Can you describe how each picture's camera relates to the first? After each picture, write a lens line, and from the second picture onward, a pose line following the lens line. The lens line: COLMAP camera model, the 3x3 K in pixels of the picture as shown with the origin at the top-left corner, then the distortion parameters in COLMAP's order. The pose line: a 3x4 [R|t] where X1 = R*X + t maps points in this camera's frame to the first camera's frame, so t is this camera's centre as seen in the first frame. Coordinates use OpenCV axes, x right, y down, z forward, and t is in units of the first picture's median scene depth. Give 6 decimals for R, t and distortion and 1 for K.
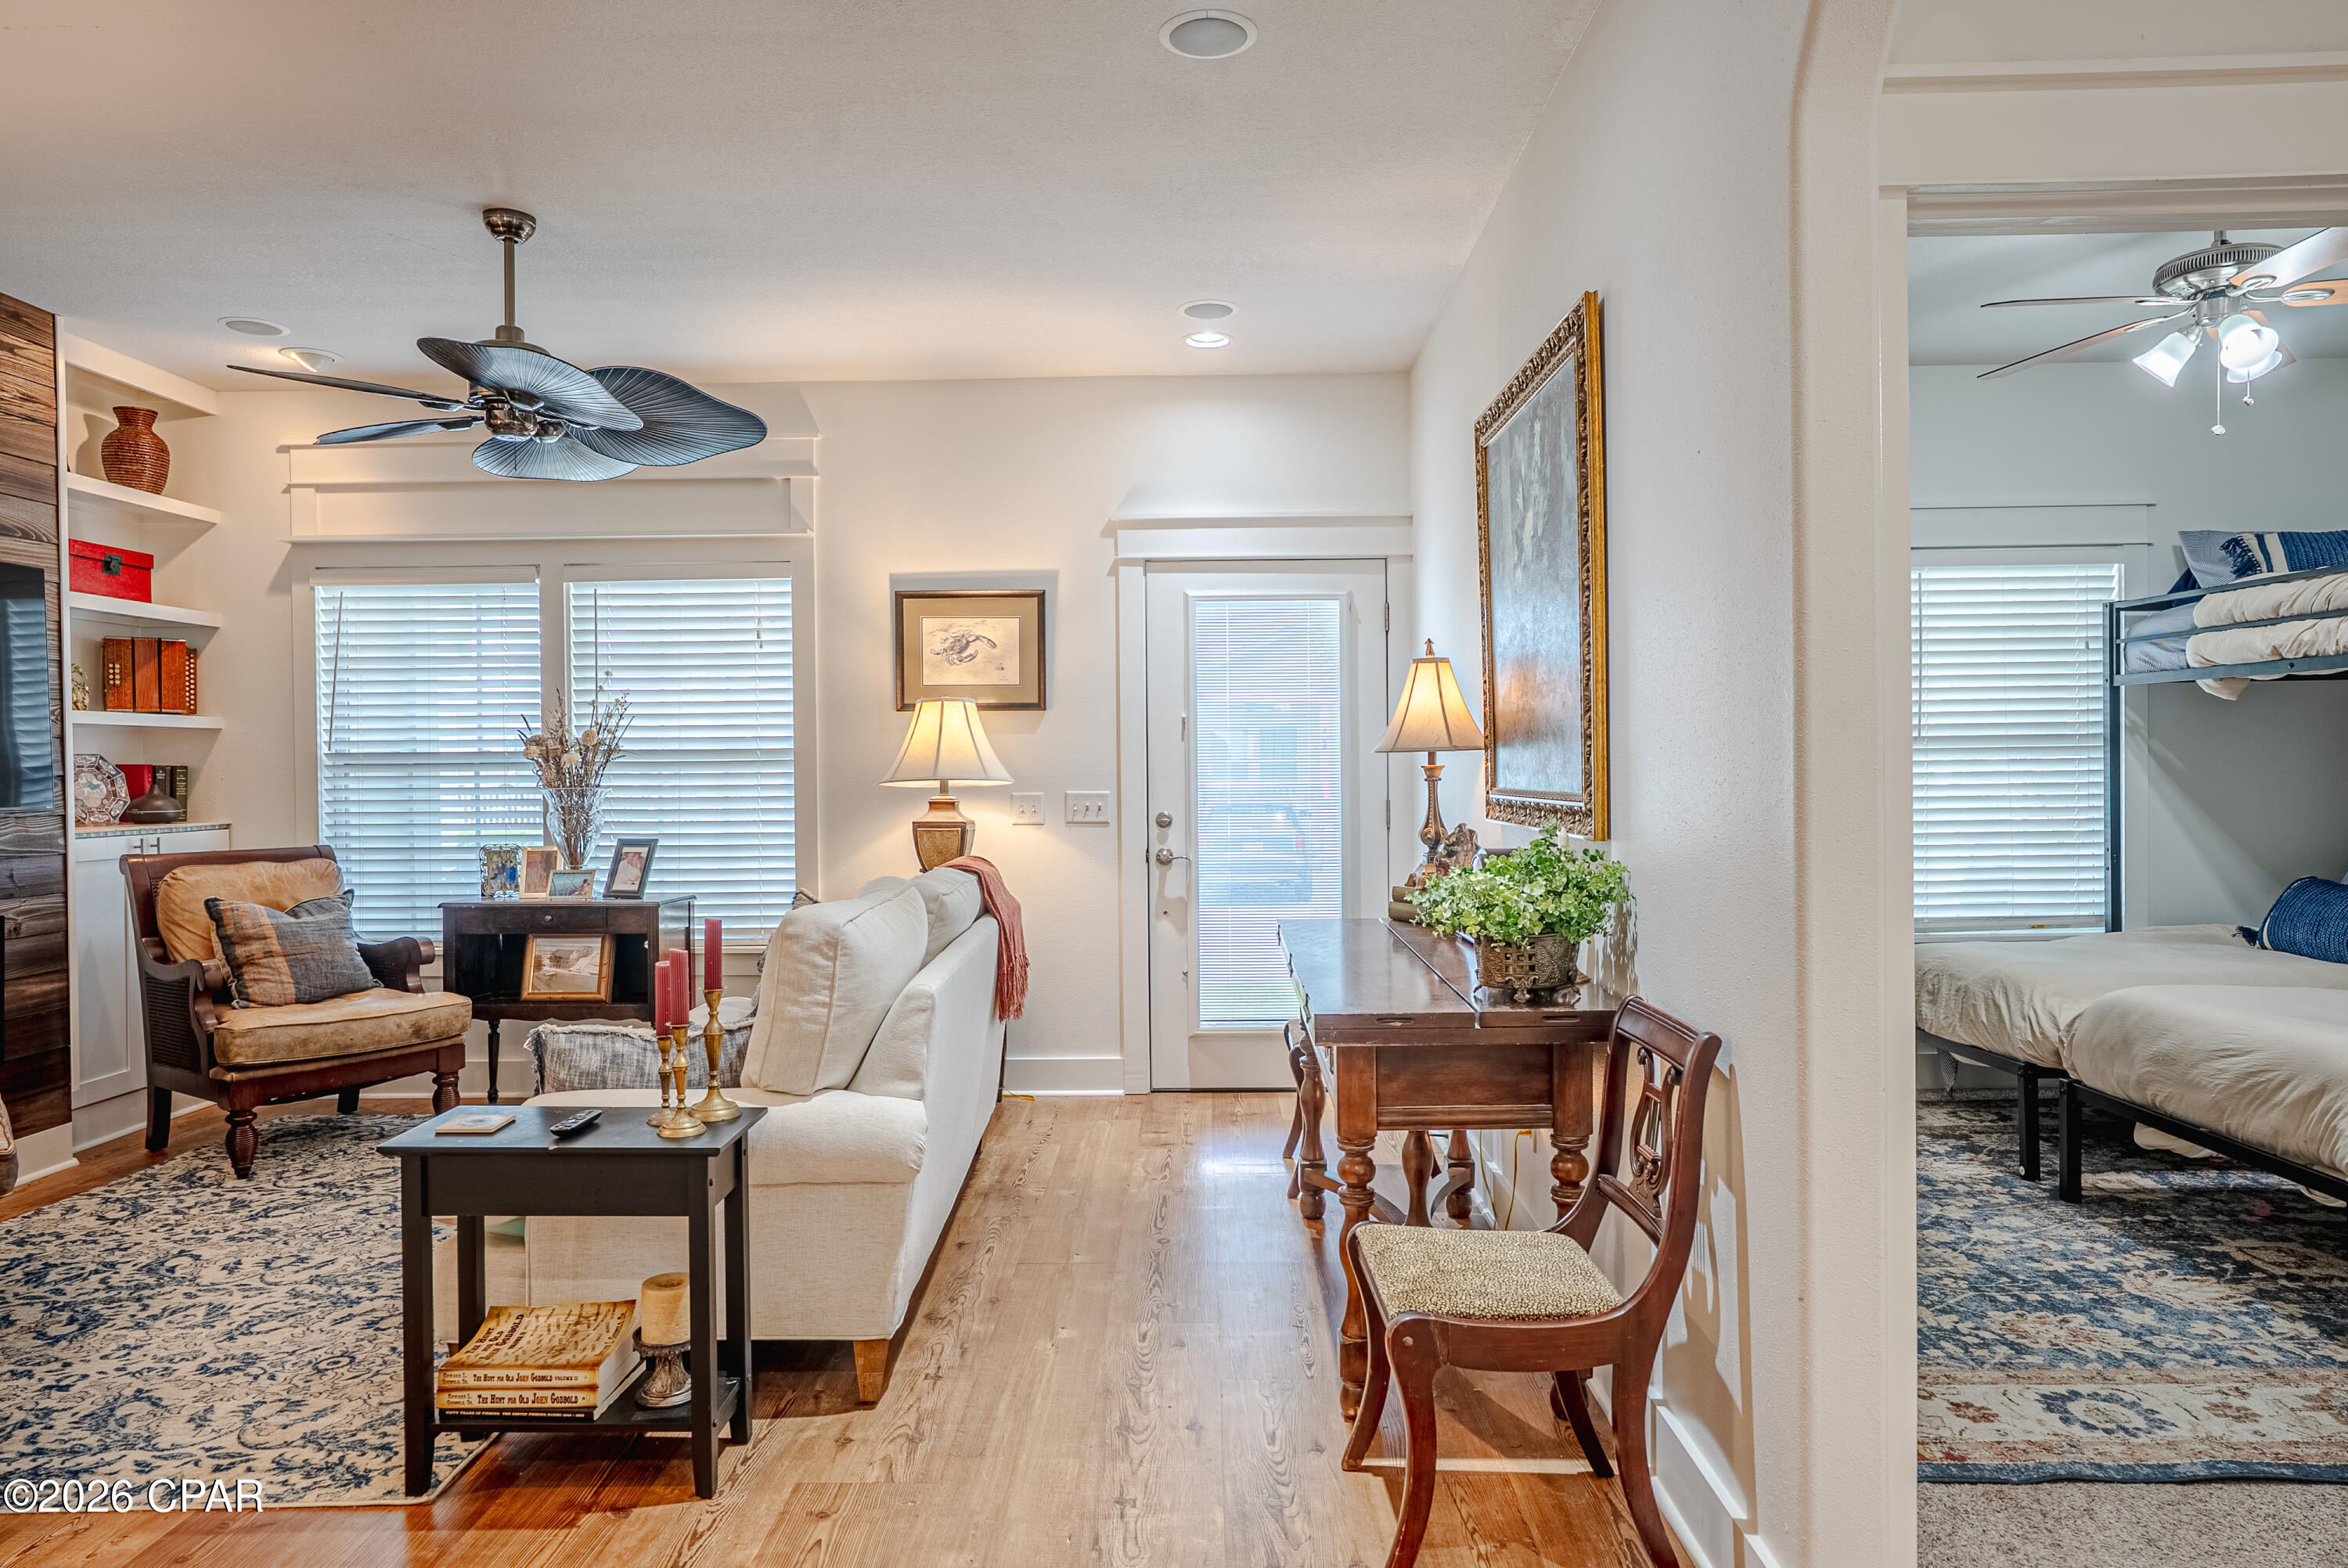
lens RADIAL K [[1473.2, 0, 1200.5], [0, 1473.2, 783.8], [0, 0, 1]] dist [-0.036542, 0.046532]
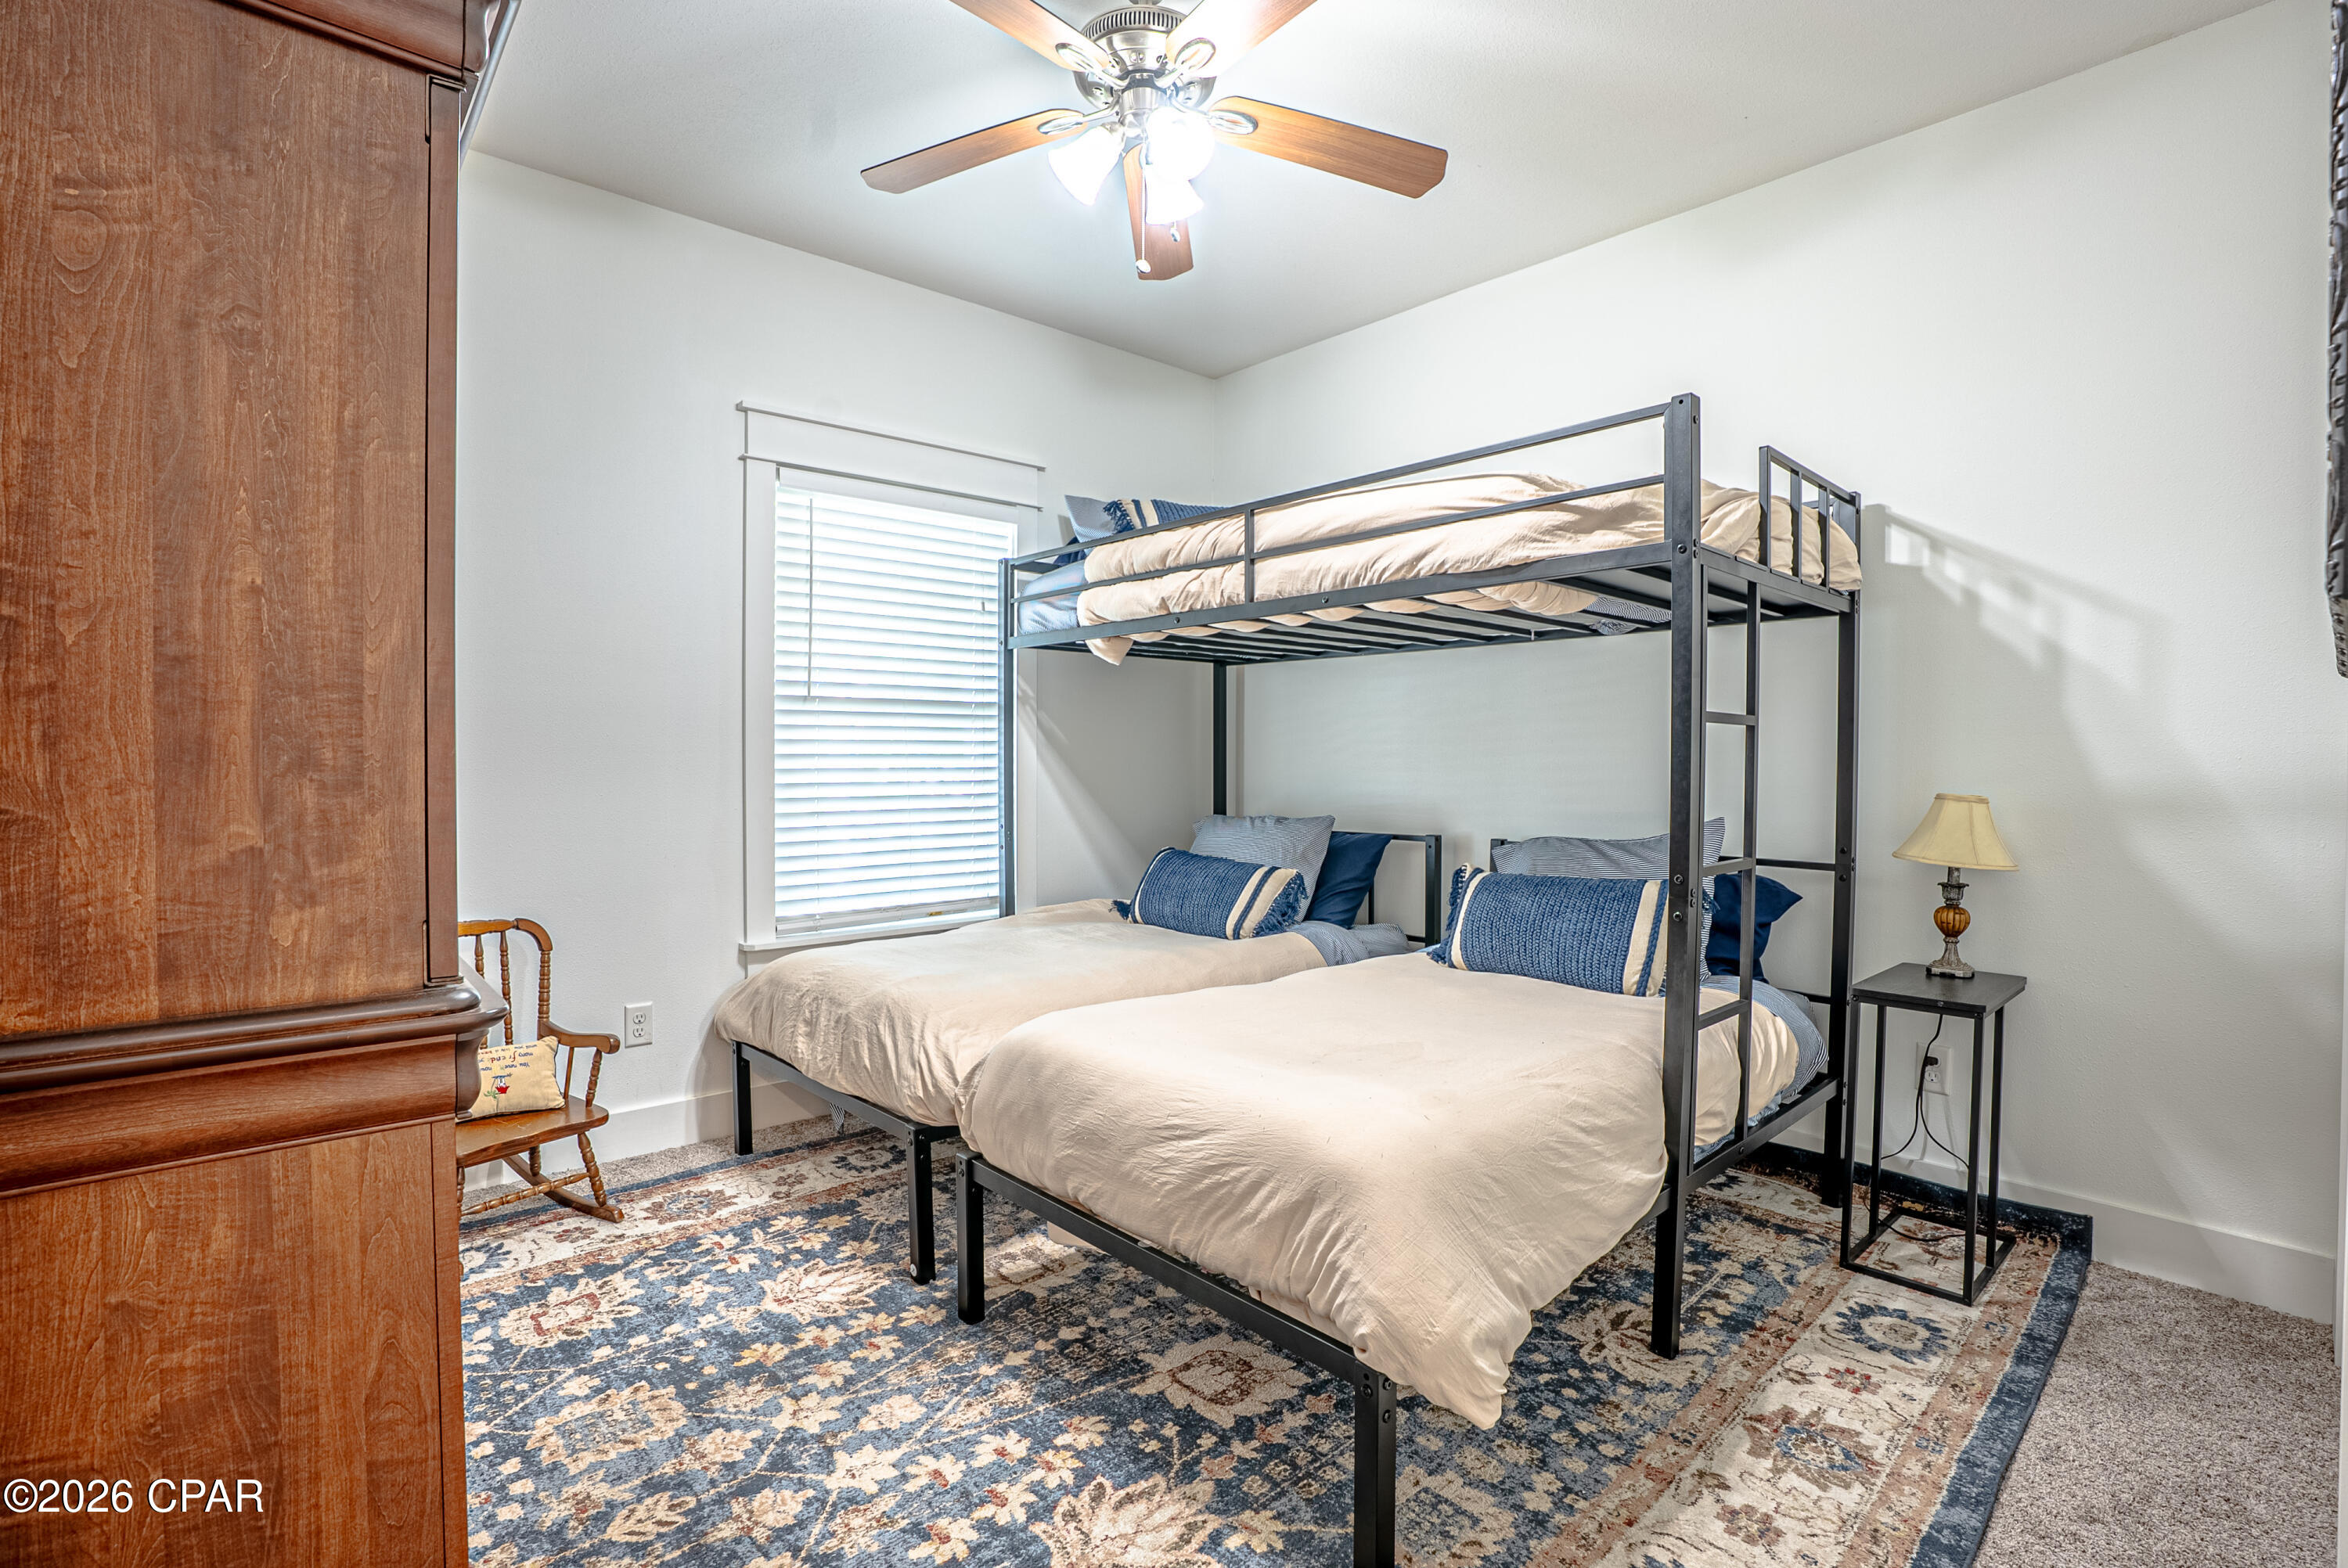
lens RADIAL K [[1090.7, 0, 1157.0], [0, 1090.7, 779.0], [0, 0, 1]] dist [-0.068868, 0.024803]
pose [[0.757849, -0.000232, 0.652430, 0.291516], [0.000824, 0.999999, -0.000602, 0.017945], [-0.652430, 0.000994, 0.757848, 0.492634]]
